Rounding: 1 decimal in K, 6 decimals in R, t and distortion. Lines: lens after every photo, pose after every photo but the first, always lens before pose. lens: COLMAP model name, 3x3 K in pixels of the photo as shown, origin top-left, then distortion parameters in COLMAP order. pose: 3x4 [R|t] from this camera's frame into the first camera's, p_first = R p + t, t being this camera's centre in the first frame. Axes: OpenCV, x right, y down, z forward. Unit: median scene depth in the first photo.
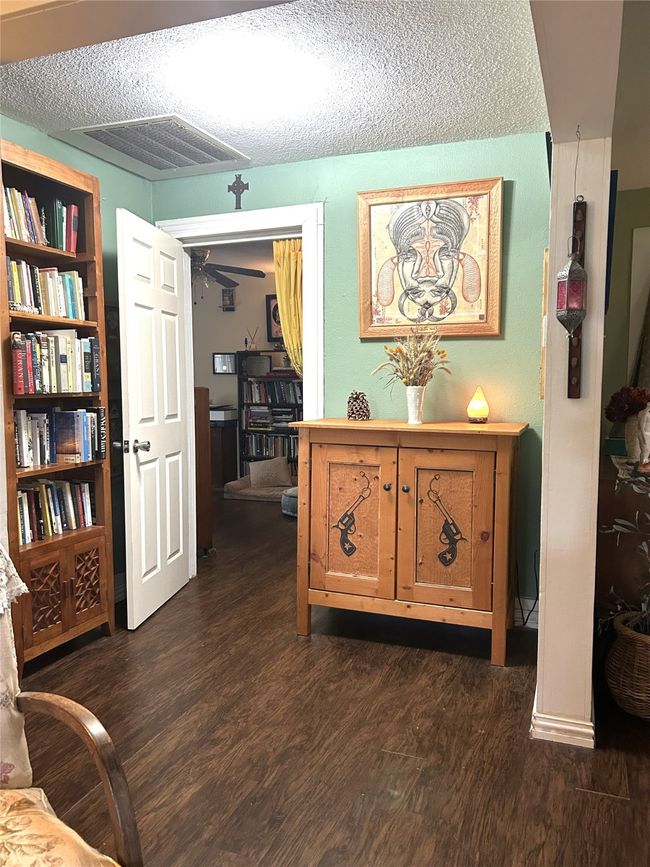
lens RADIAL K [[643.4, 0, 326.6], [0, 643.4, 435.1], [0, 0, 1]] dist [-0.001951, 0.001966]
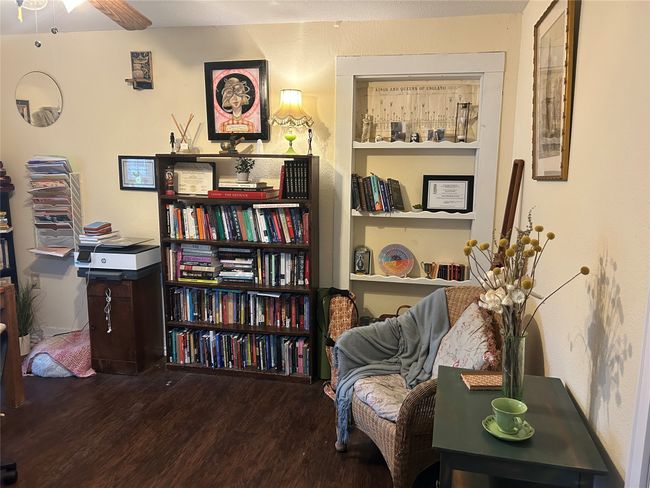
lens RADIAL K [[482.4, 0, 325.4], [0, 482.4, 245.9], [0, 0, 1]] dist [-0.001951, 0.001966]
pose [[0.983642, -0.011370, 0.179776, -0.065955], [0.002848, 0.998863, 0.047591, -0.064910], [-0.180112, -0.046300, 0.982556, 0.521713]]
